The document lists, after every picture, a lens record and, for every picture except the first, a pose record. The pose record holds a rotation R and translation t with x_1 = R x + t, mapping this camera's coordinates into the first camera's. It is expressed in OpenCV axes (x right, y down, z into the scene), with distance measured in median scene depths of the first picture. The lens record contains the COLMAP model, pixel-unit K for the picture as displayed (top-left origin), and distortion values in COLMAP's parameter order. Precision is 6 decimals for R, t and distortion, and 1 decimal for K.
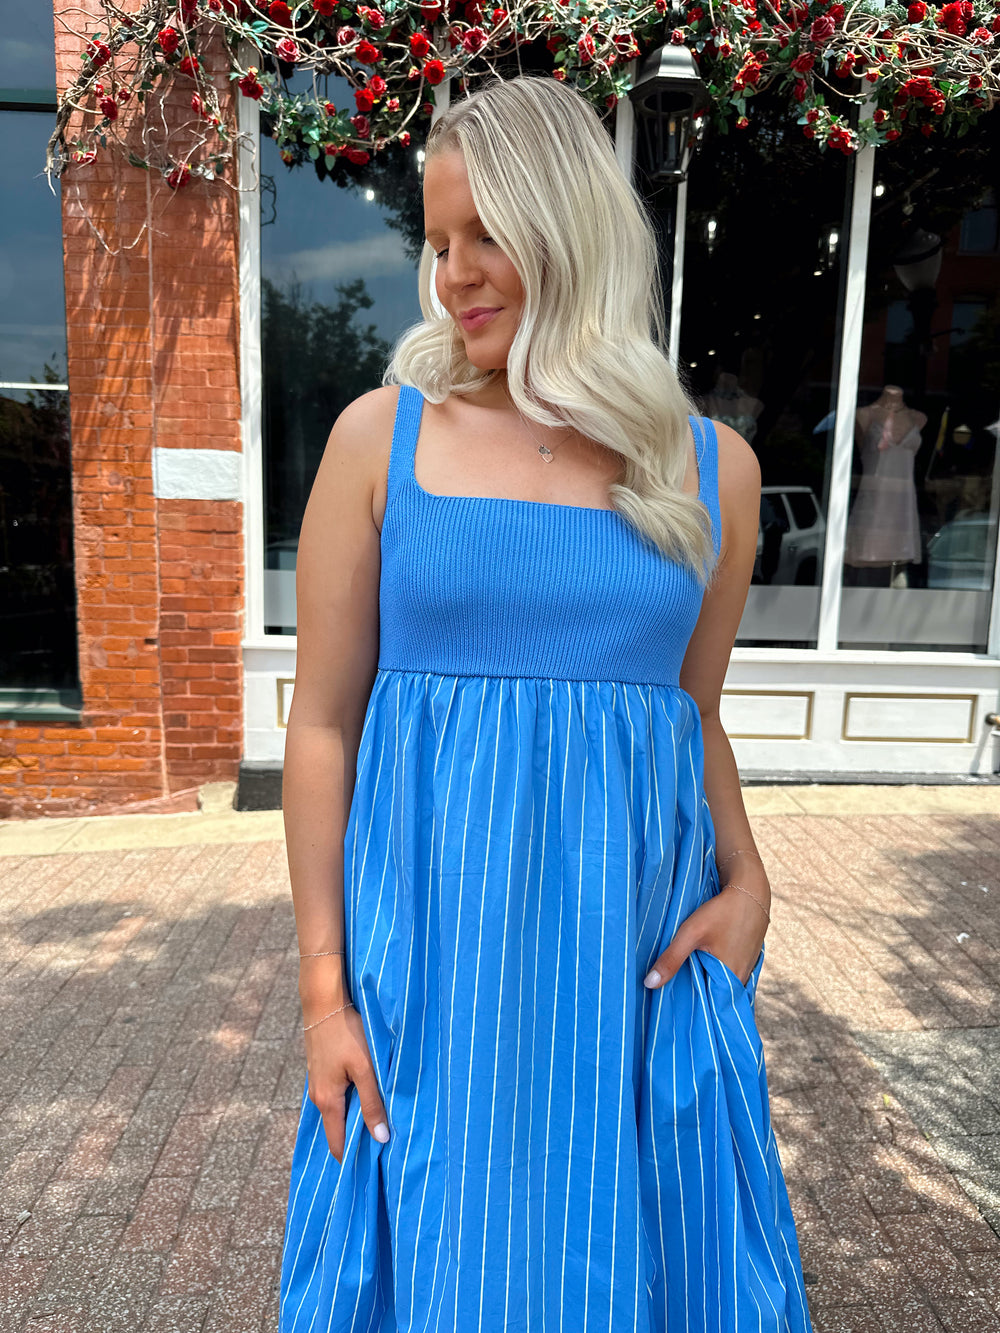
lens RADIAL K [[946.6, 0, 507.8], [0, 946.6, 675.4], [0, 0, 1]] dist [0.008952, -0.016301]
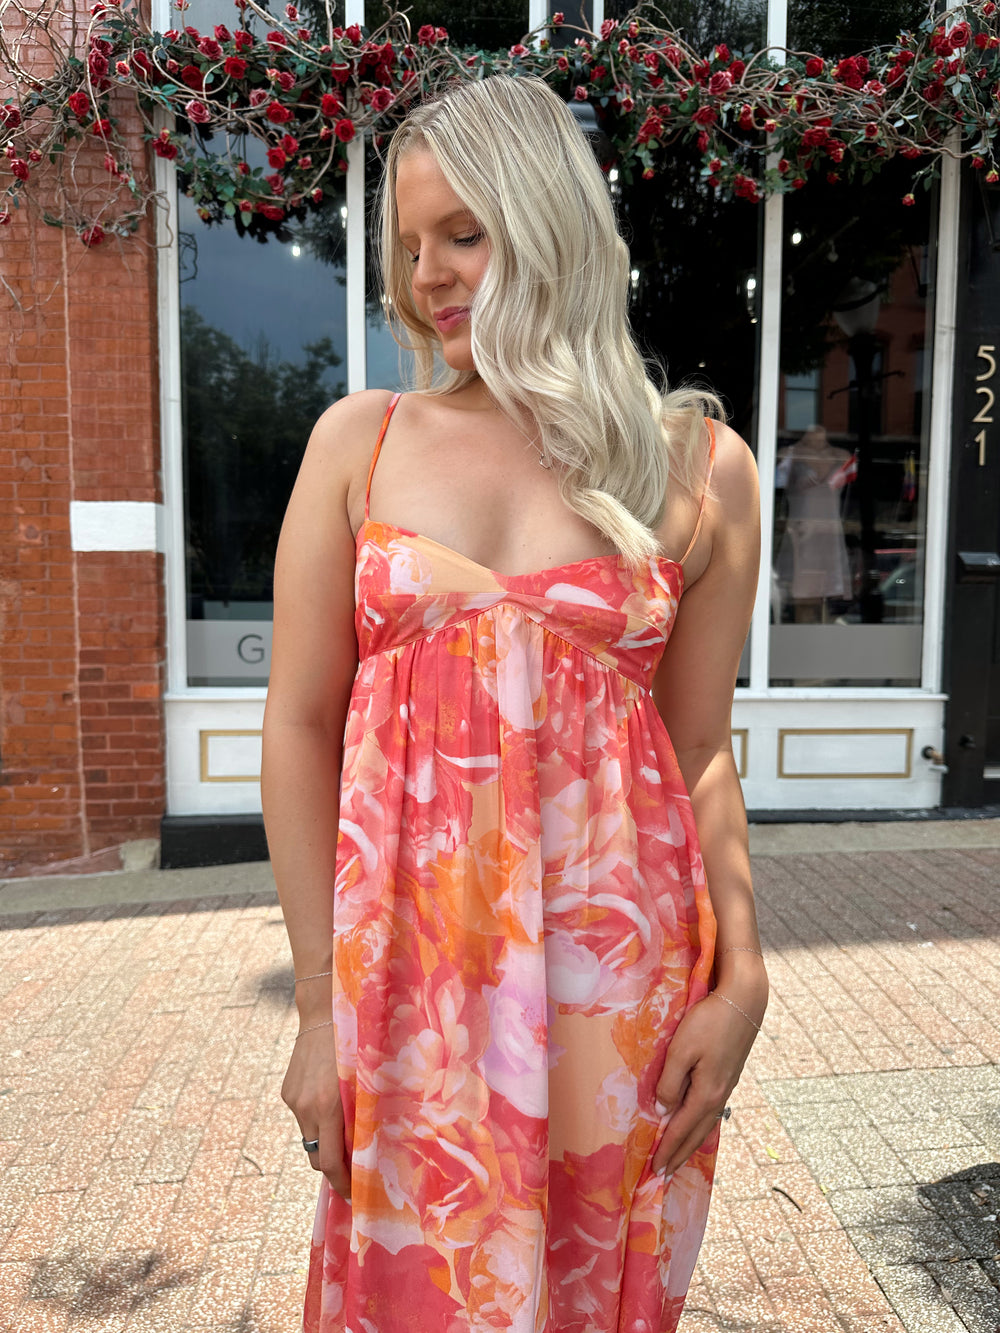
lens RADIAL K [[946.6, 0, 506.7], [0, 946.6, 669.1], [0, 0, 1]] dist [0.008952, -0.016301]
pose [[0.999545, -0.025105, 0.016737, 0.063575], [0.026053, 0.997912, -0.059109, 0.006492], [-0.015218, 0.059518, 0.998111, 0.012711]]
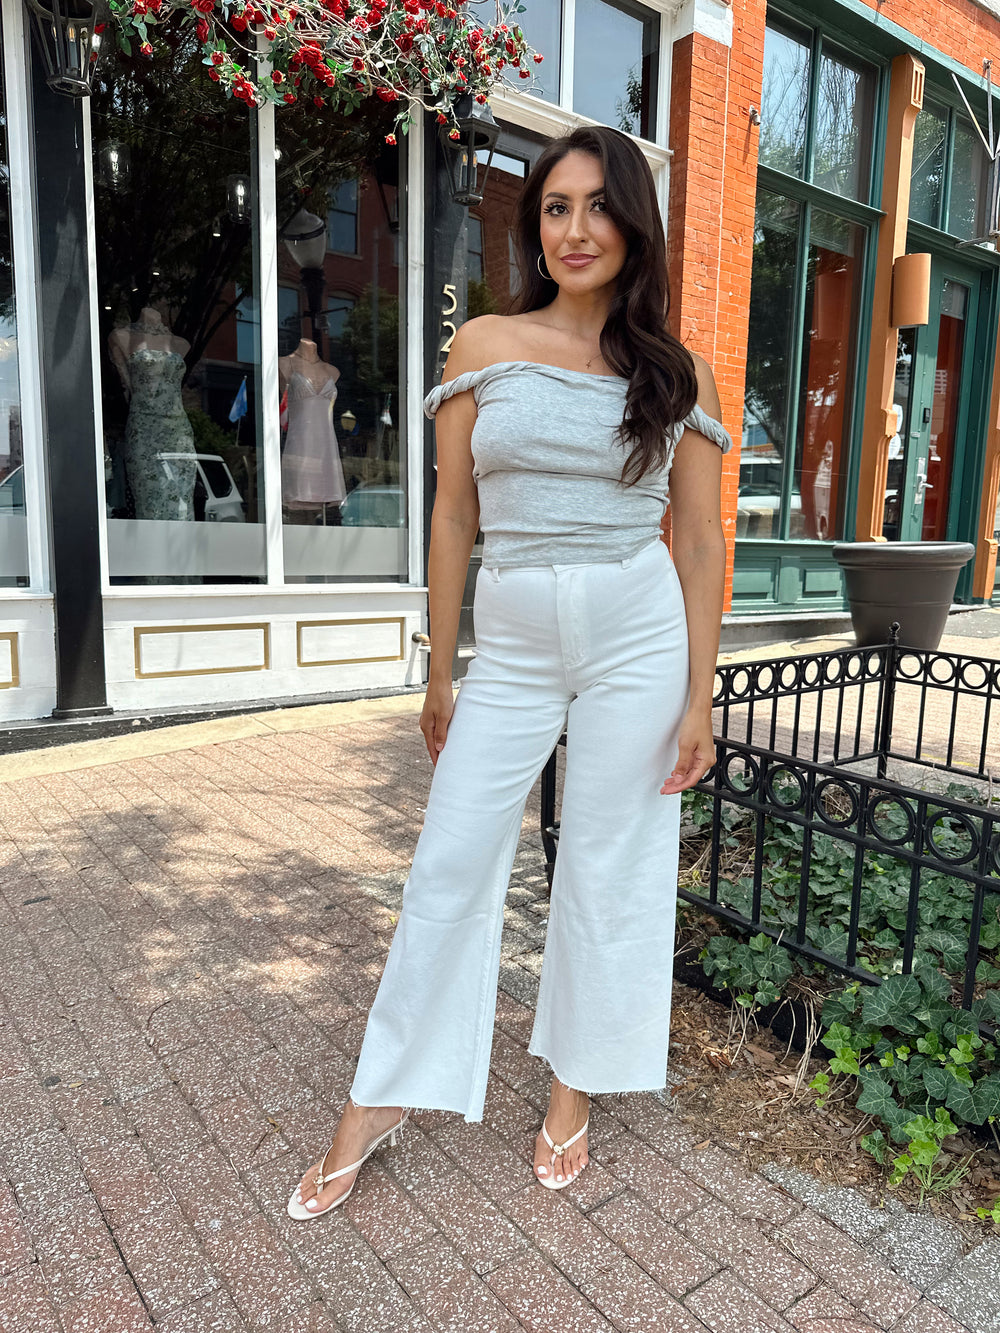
lens RADIAL K [[946.6, 0, 501.8], [0, 946.6, 678.4], [0, 0, 1]] dist [0.008952, -0.016301]
pose [[0.827732, -0.096740, 0.552722, -0.056010], [0.087389, 0.995232, 0.043320, 0.063188], [-0.554277, 0.012444, 0.832239, -0.023448]]
